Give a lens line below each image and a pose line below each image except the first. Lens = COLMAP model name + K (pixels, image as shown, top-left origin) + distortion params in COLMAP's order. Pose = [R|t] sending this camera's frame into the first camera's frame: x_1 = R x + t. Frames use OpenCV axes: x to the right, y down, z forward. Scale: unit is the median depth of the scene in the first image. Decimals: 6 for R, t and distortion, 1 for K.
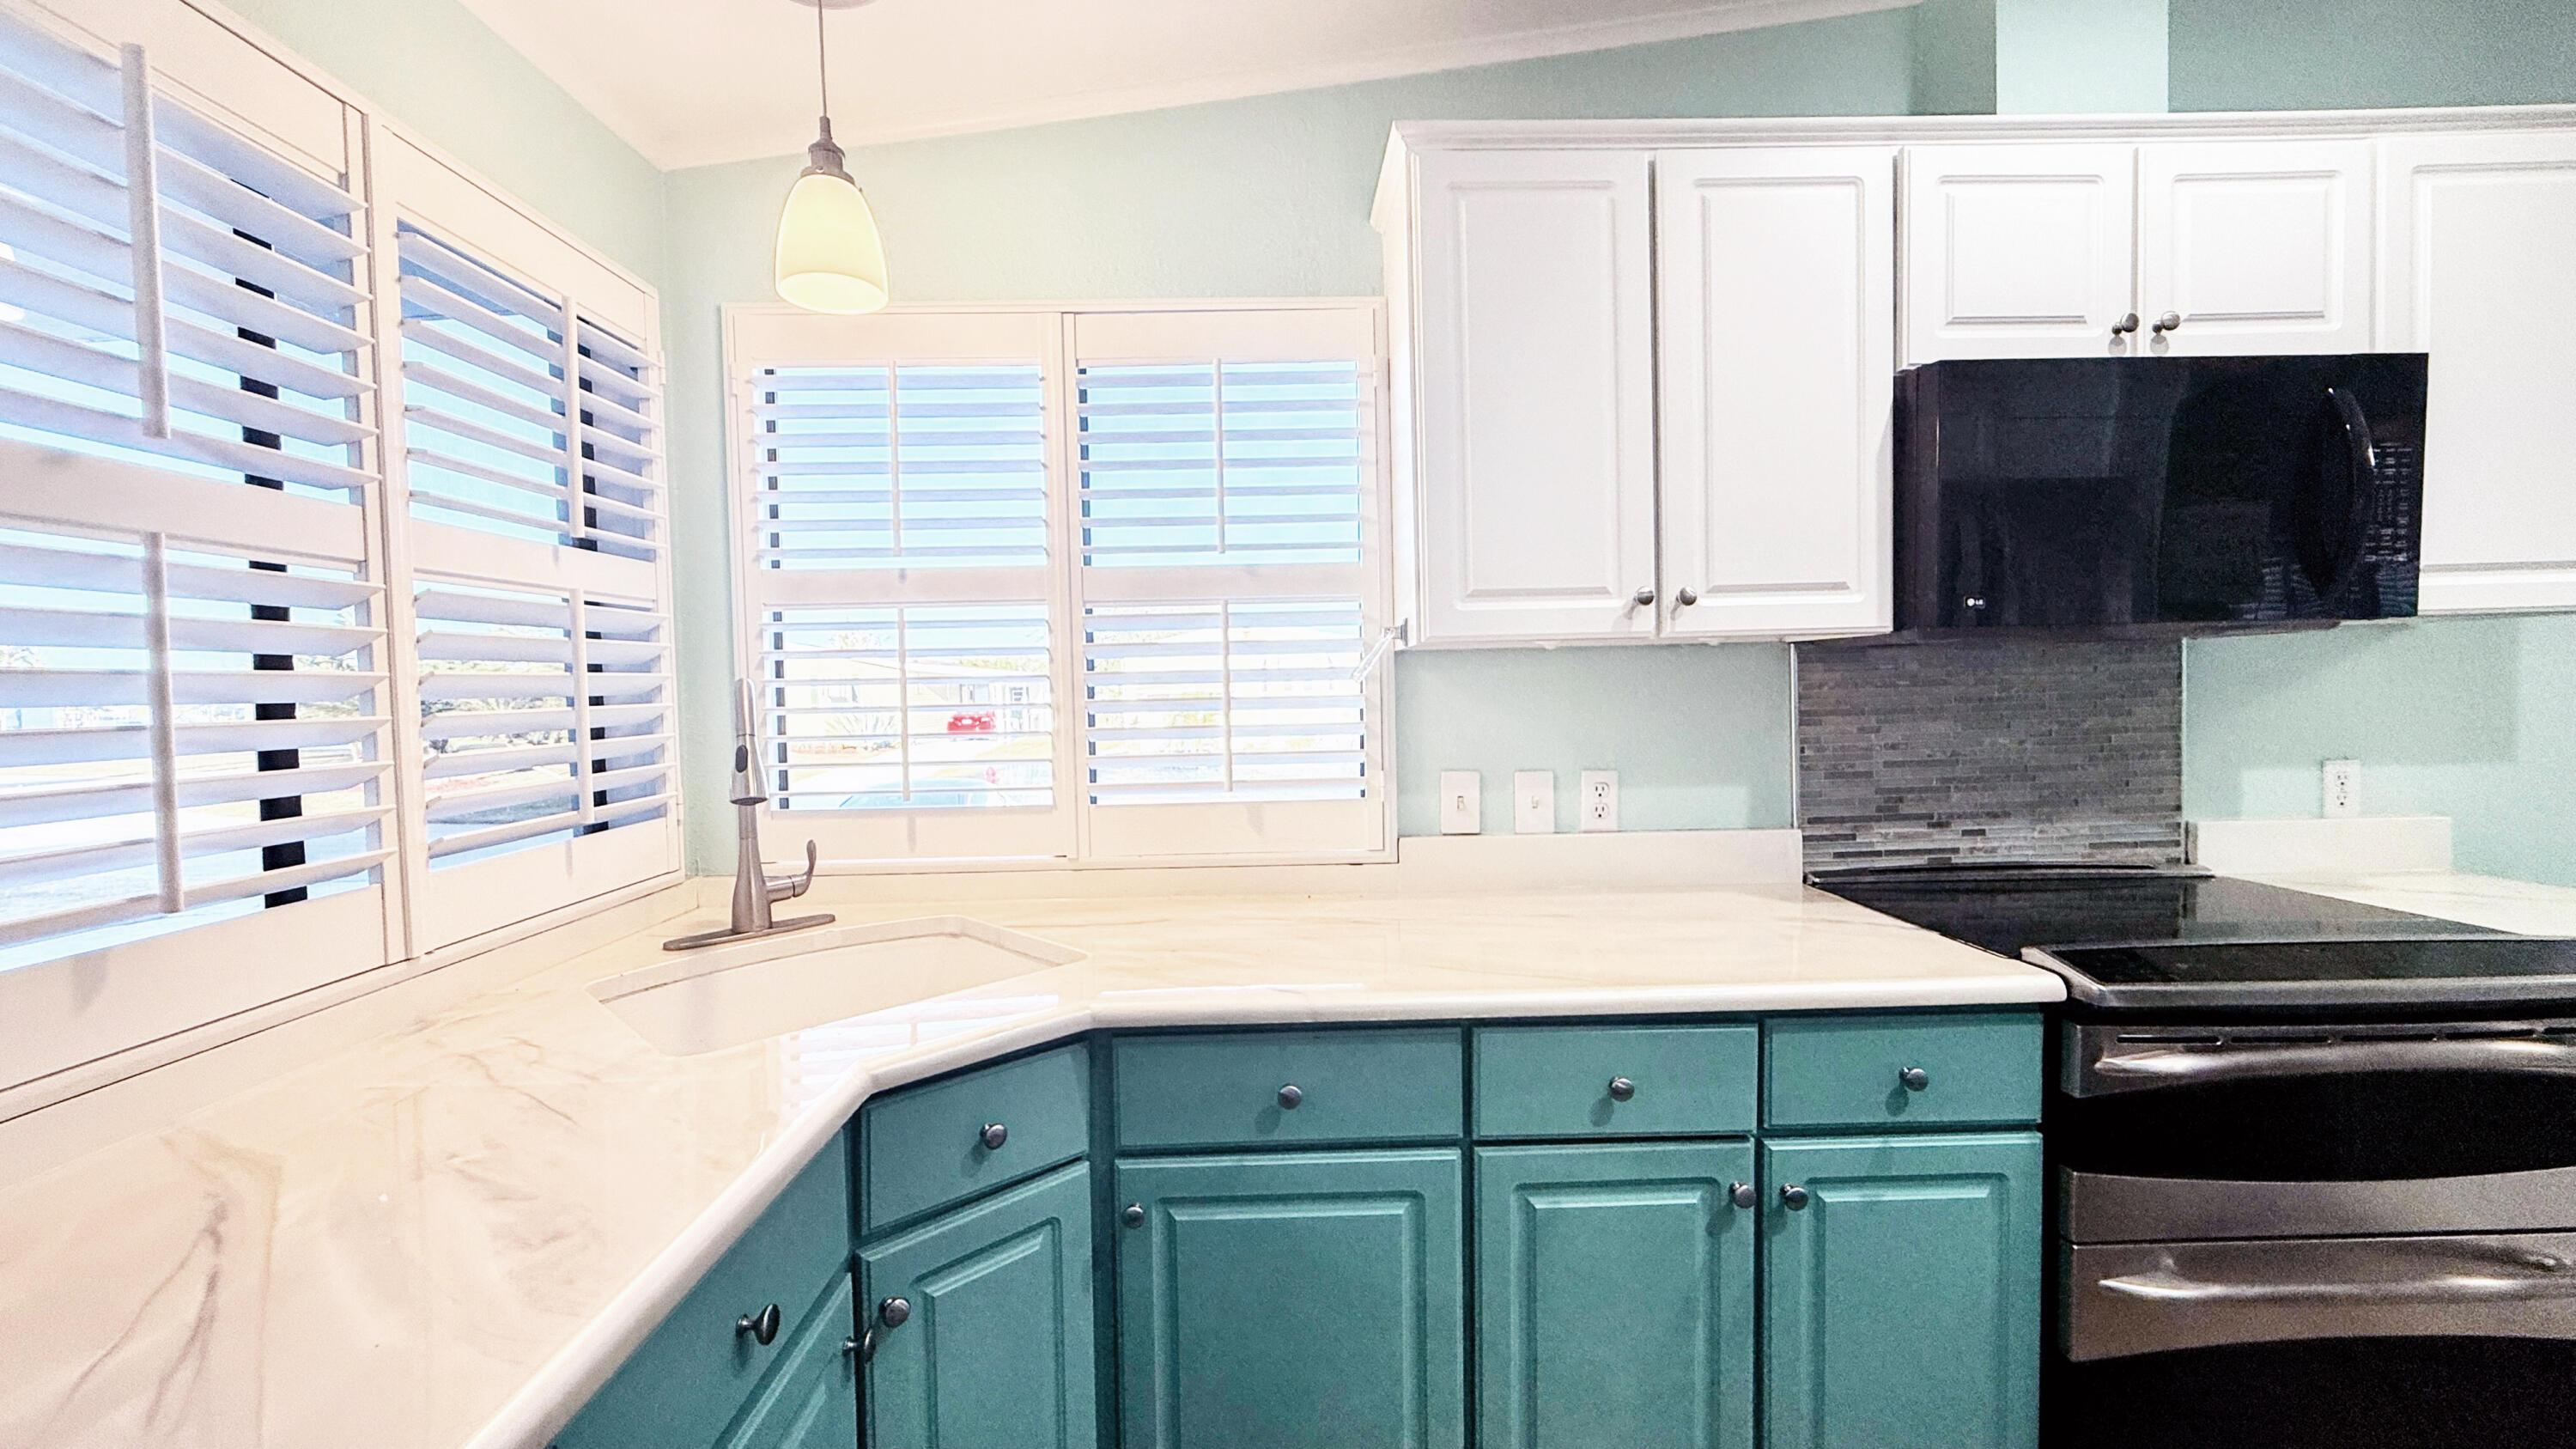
lens RADIAL K [[1023.5, 0, 1278.9], [0, 1023.5, 724.1], [0, 0, 1]] dist [-0.000222, 0.000478]
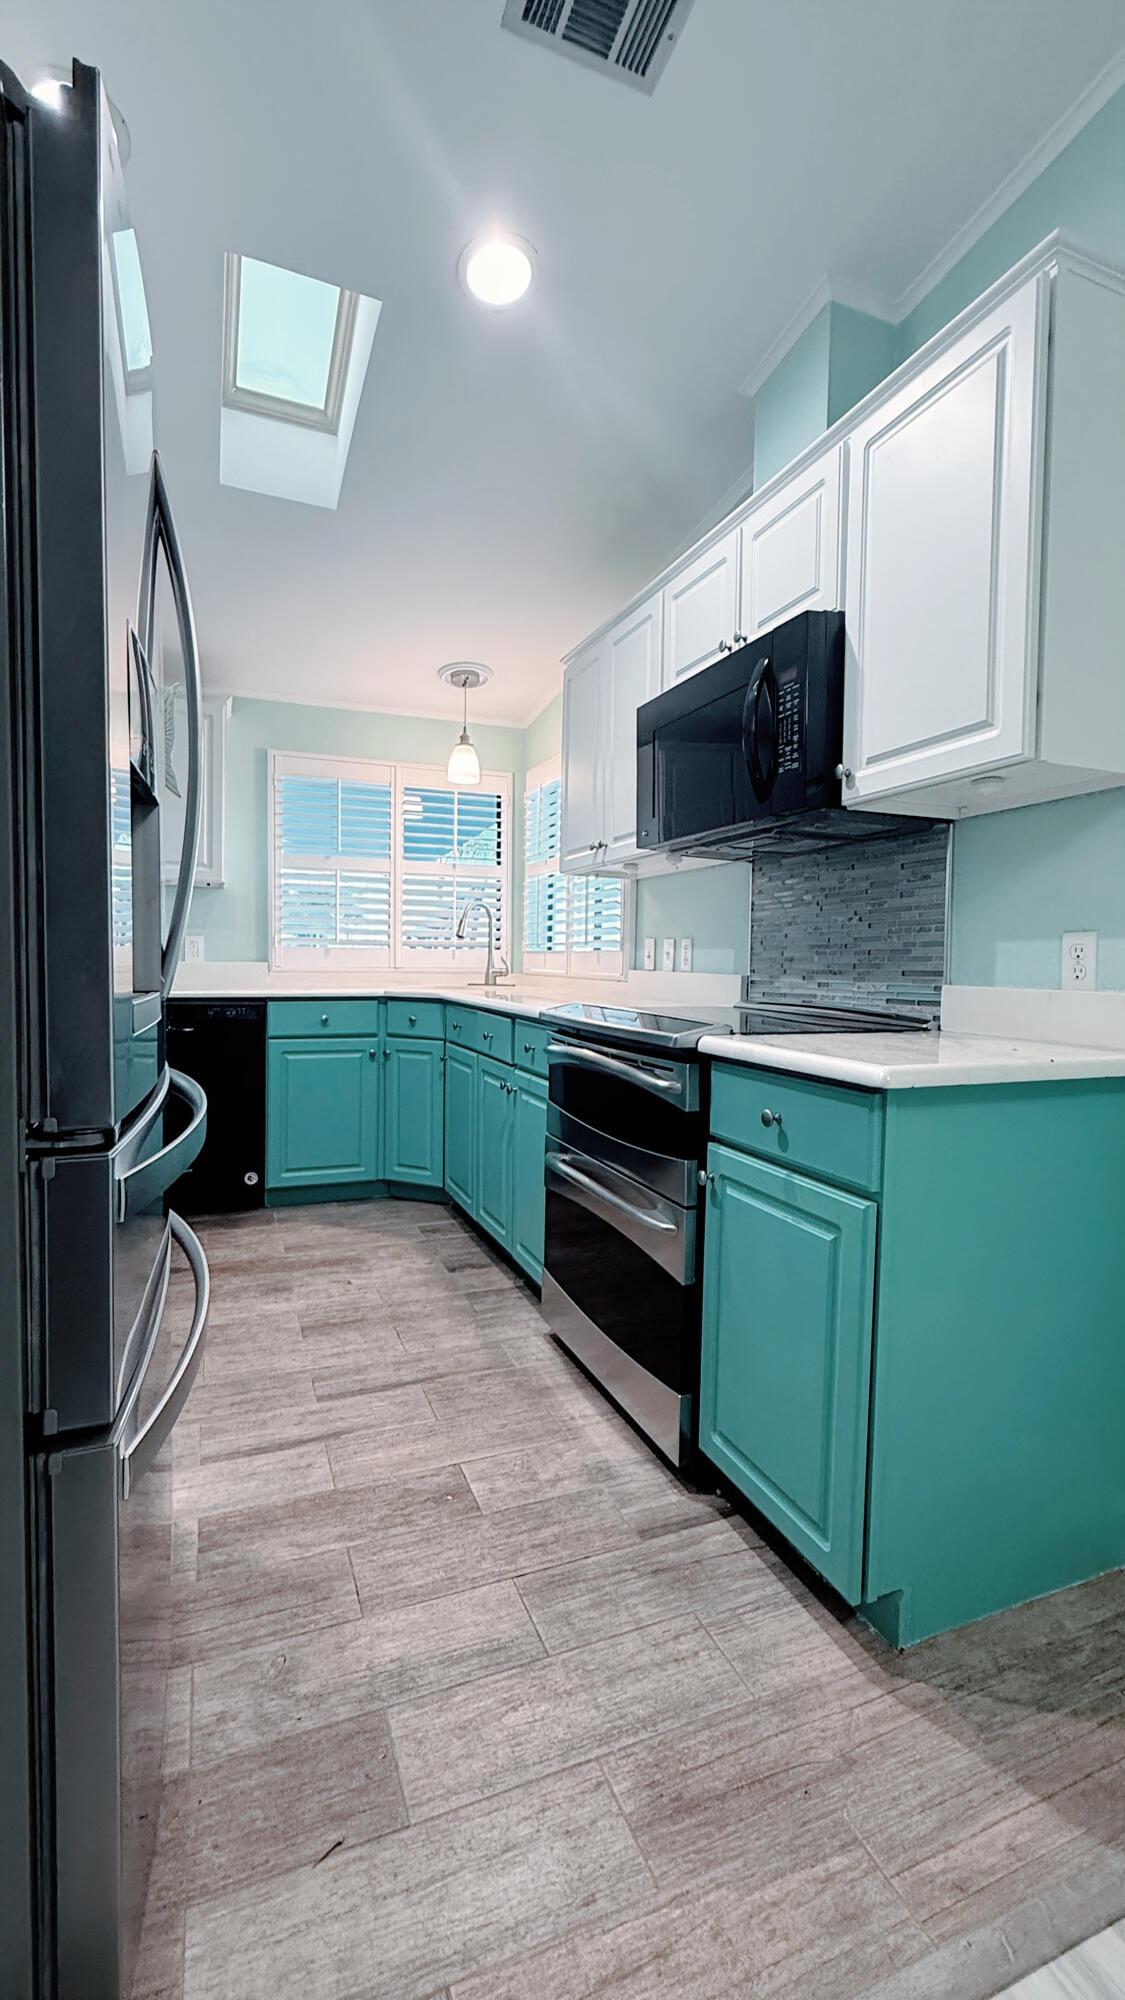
lens RADIAL K [[861.0, 0, 563.0], [0, 861.0, 1002.0], [0, 0, 1]] dist [0.000821, 0.000087]
pose [[0.352201, 0.070956, -0.933231, 1.669852], [-0.057818, 0.996867, 0.053973, 0.087252], [0.934137, 0.034948, 0.355200, 0.249052]]
